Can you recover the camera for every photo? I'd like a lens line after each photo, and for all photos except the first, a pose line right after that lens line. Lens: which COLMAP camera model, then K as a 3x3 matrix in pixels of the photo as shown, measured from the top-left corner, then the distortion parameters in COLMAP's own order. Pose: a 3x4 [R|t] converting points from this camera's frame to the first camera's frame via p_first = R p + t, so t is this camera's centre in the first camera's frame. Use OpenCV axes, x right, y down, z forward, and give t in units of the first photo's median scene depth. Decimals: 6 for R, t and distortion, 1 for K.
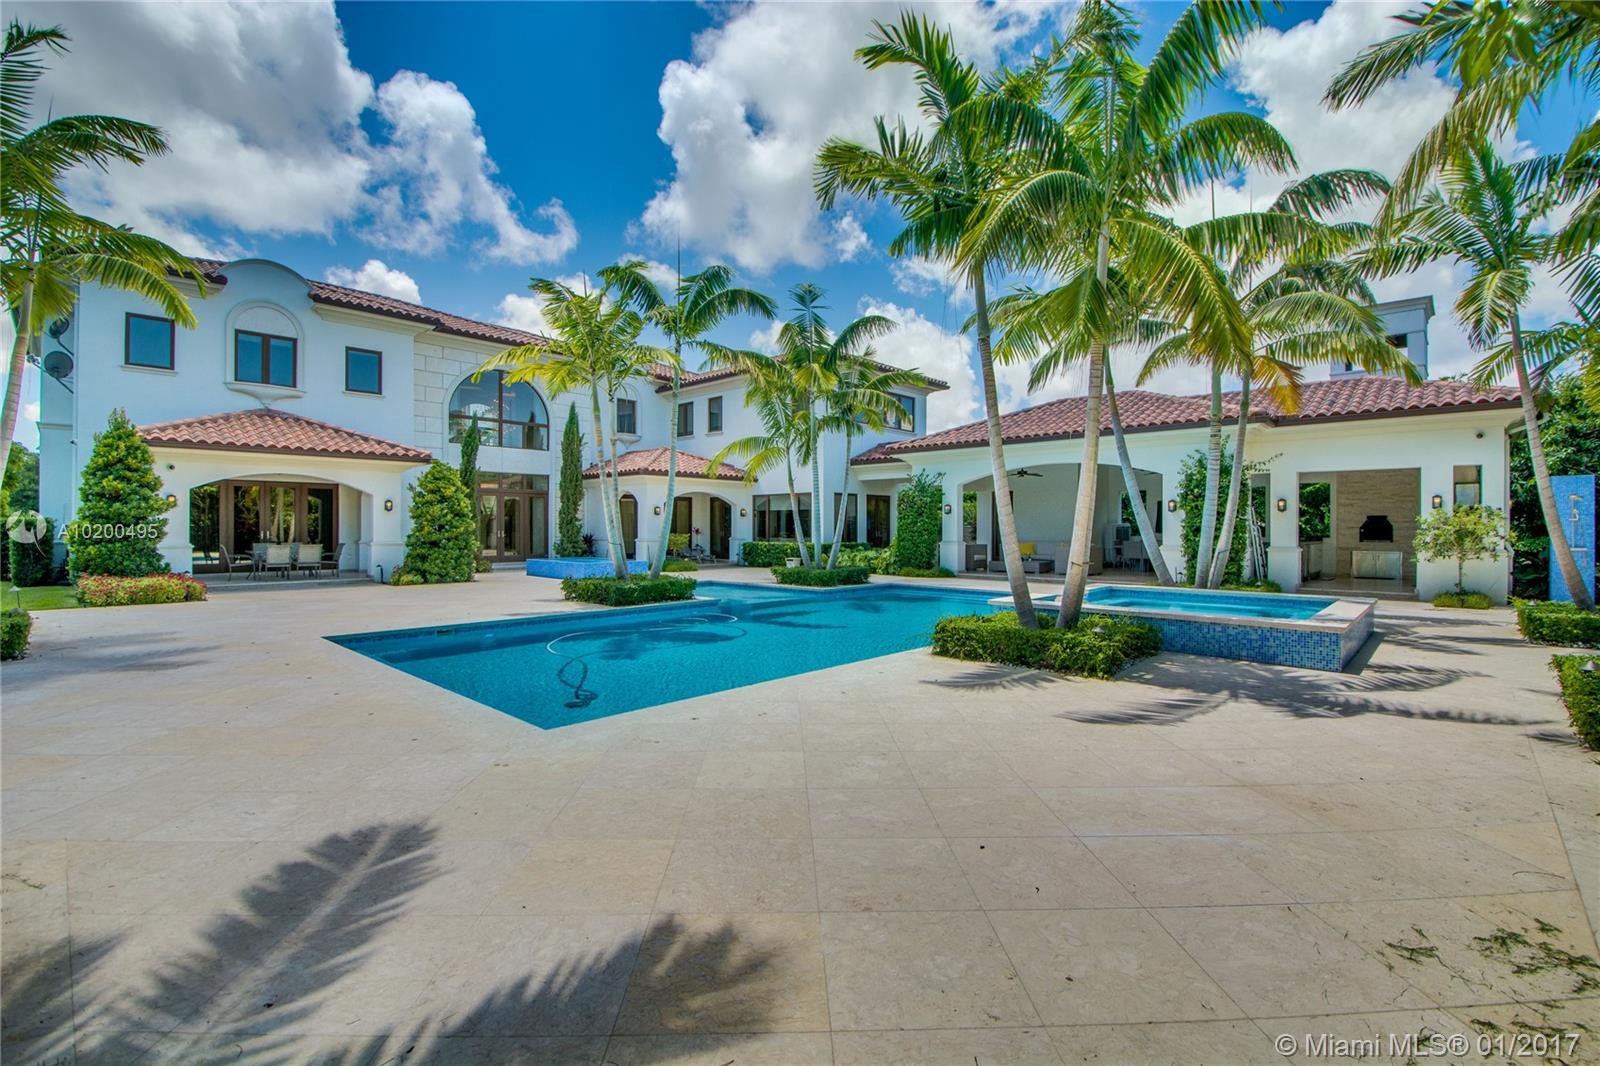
lens RADIAL K [[713.3, 0, 814.7], [0, 713.3, 532.2], [0, 0, 1]] dist [0.001915, -0.000134]
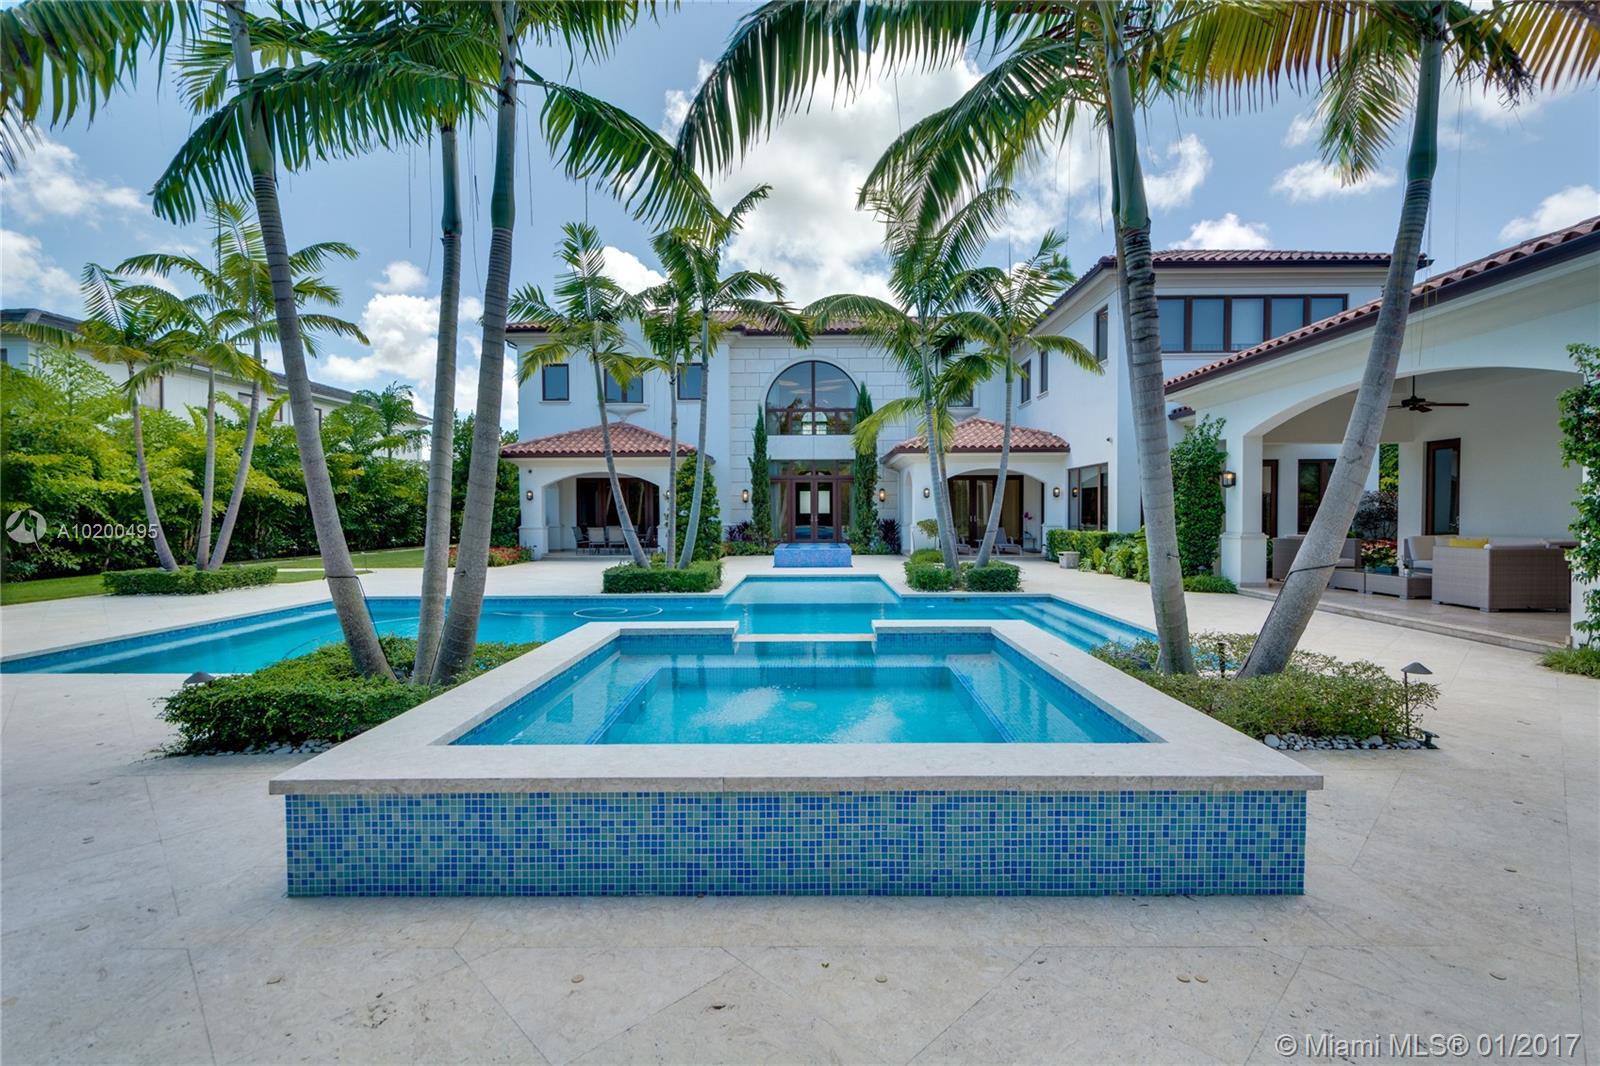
lens RADIAL K [[713.3, 0, 807.7], [0, 713.3, 525.3], [0, 0, 1]] dist [0.001915, -0.000134]
pose [[0.669145, 0.009032, -0.743077, 0.343538], [0.000920, 0.999915, 0.012982, -0.001945], [0.743131, -0.009370, 0.669080, 0.314006]]
